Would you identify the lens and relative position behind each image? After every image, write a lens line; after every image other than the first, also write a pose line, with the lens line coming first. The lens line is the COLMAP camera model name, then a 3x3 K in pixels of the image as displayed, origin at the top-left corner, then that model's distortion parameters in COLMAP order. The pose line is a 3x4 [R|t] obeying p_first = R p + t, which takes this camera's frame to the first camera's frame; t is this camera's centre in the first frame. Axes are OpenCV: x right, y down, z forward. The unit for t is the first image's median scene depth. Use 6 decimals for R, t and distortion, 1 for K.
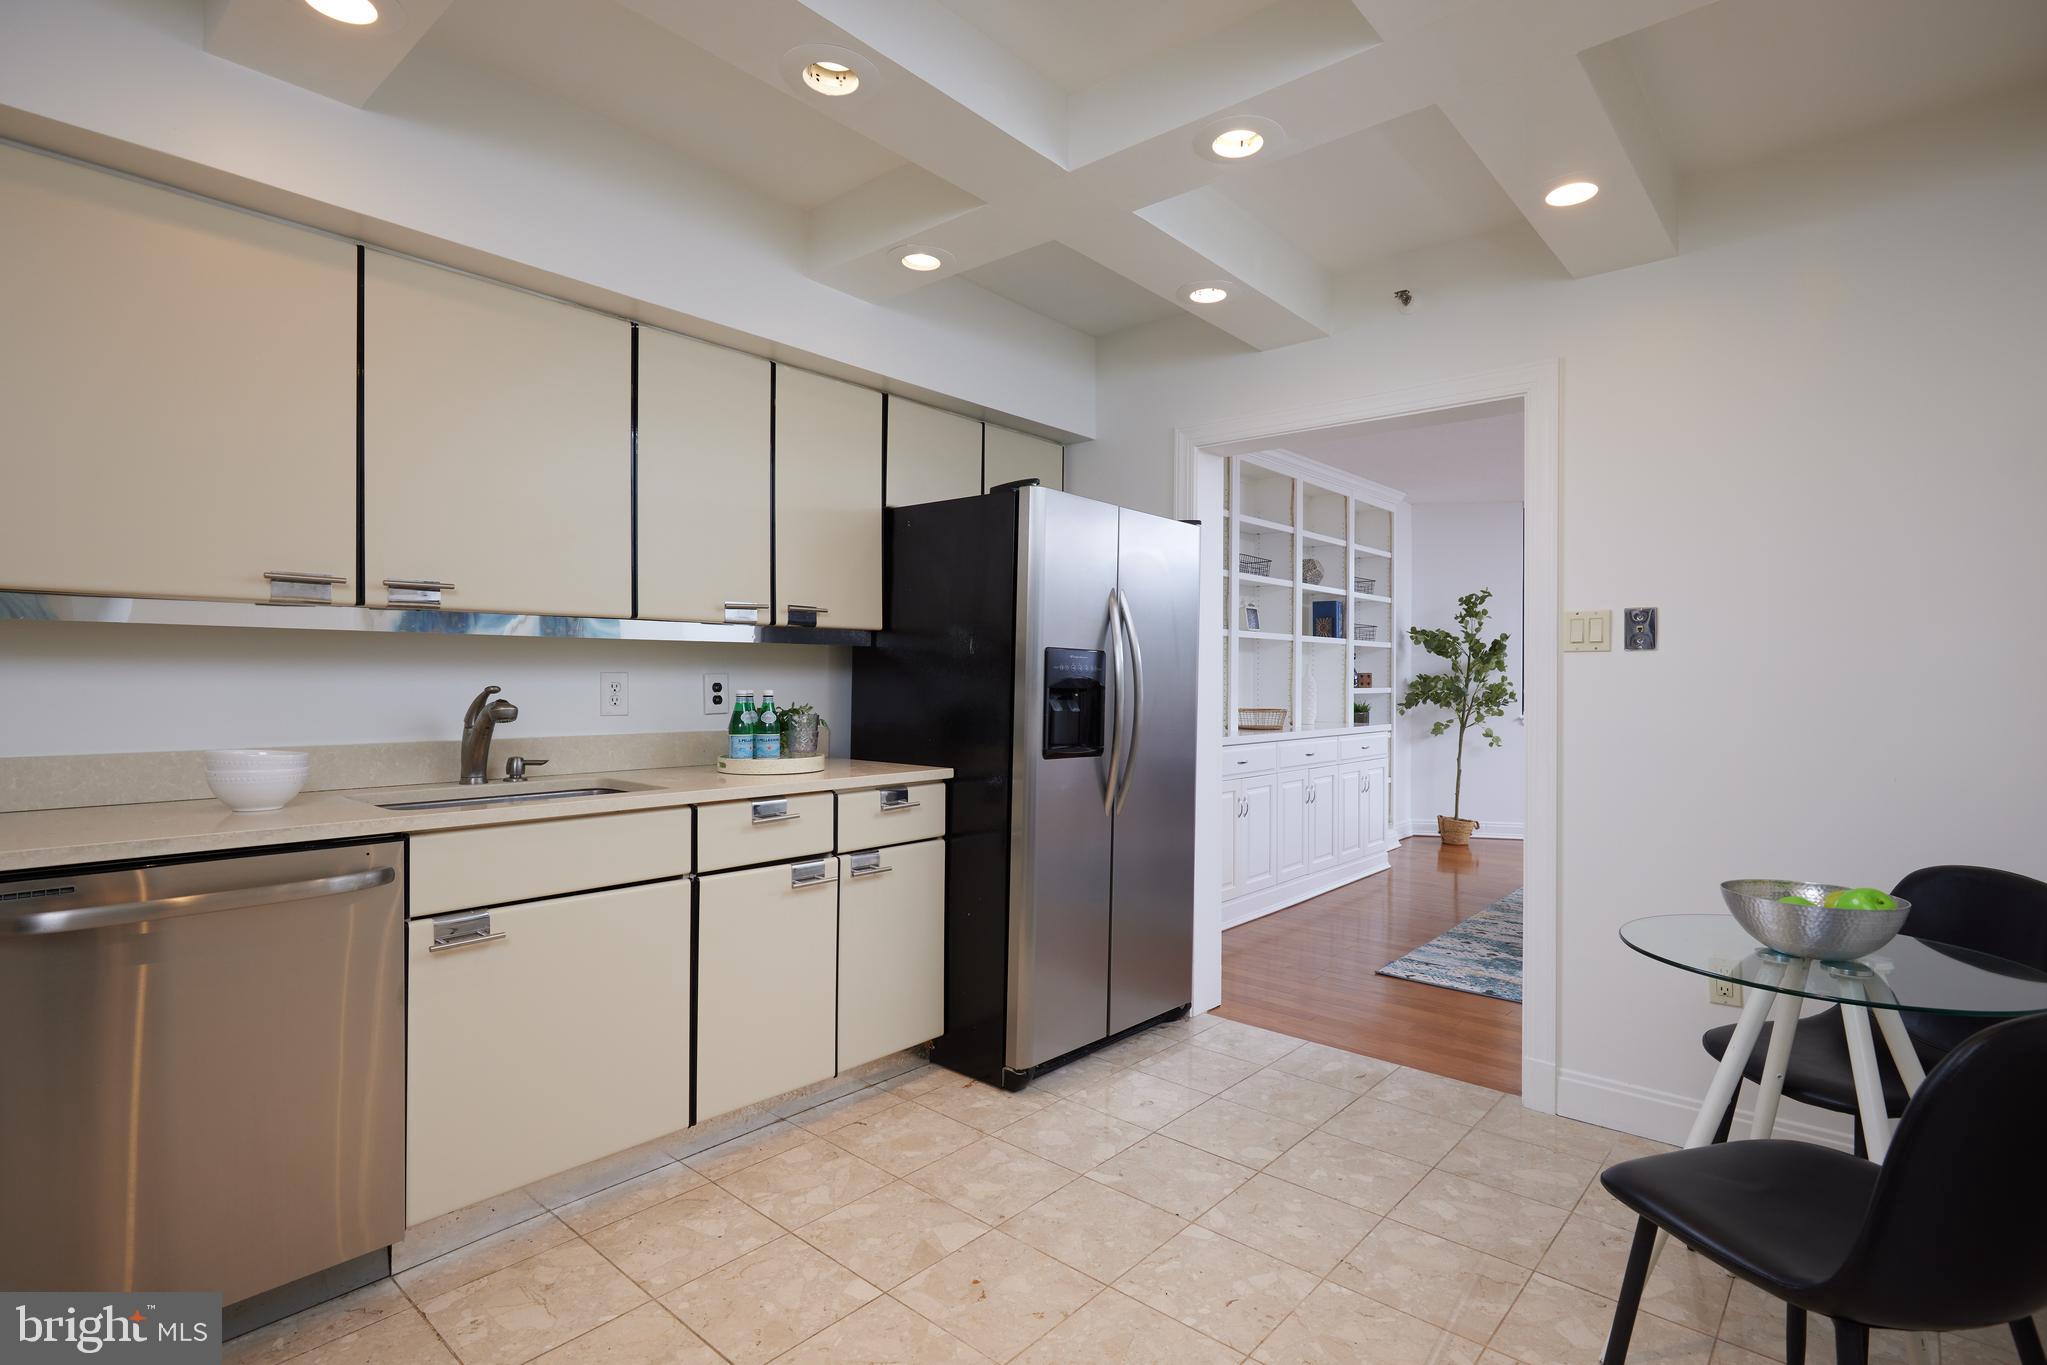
lens RADIAL K [[1003.4, 0, 1041.1], [0, 1003.4, 681.6], [0, 0, 1]] dist [0.002201, -0.000673]
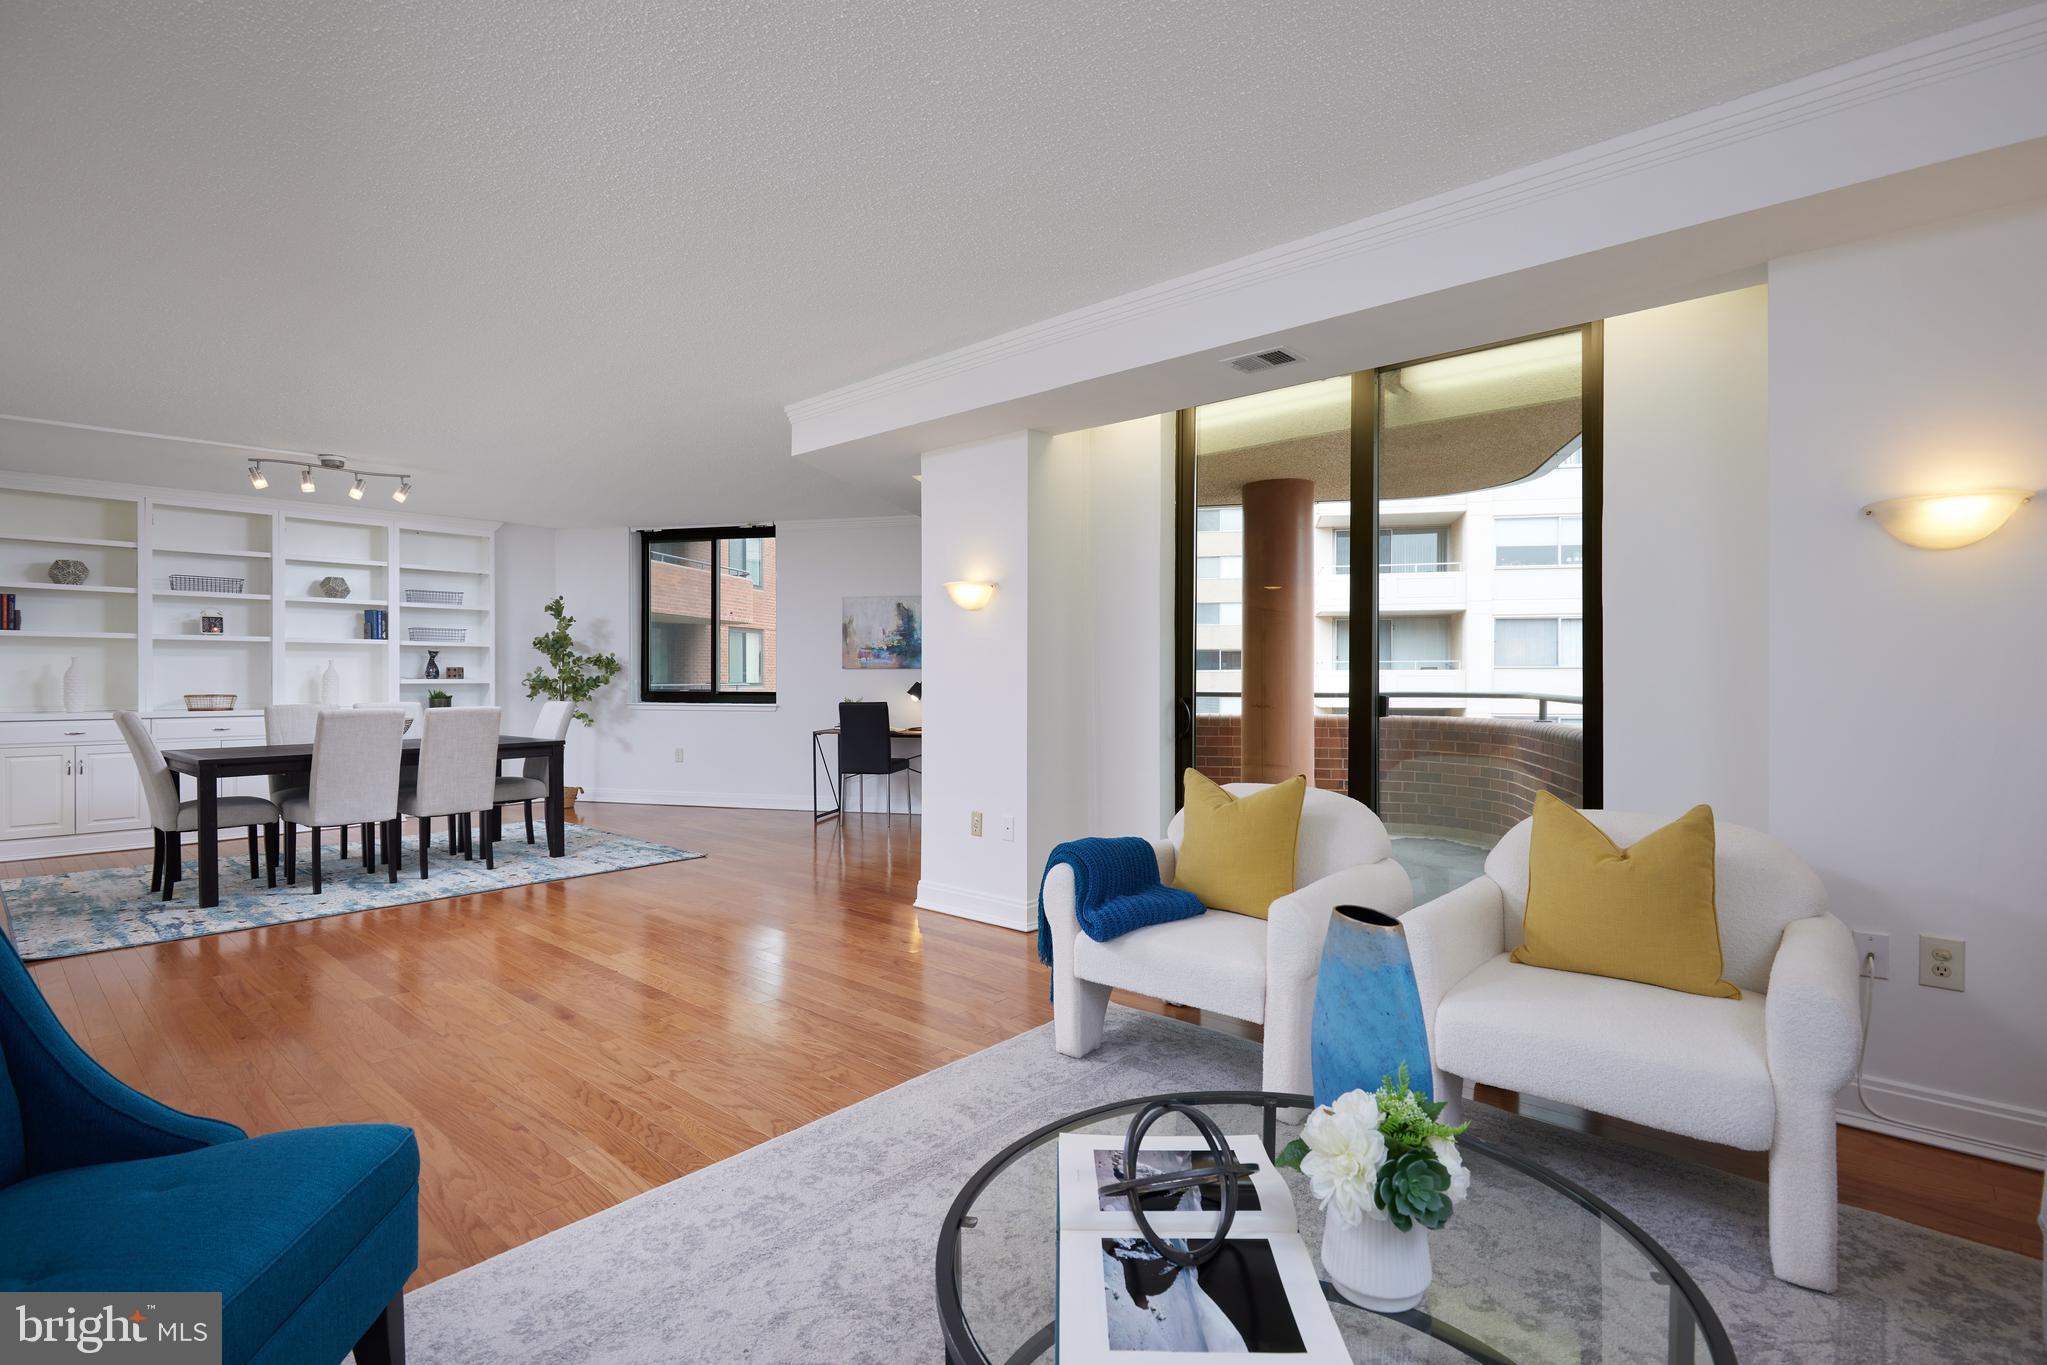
lens RADIAL K [[984.9, 0, 1035.2], [0, 984.9, 687.7], [0, 0, 1]] dist [-0.005627, 0.004287]
pose [[0.999329, 0.000323, -0.036636, 3.046807], [-0.000012, 0.999964, 0.008469, 0.018774], [0.036638, -0.008463, 0.999293, -0.516435]]
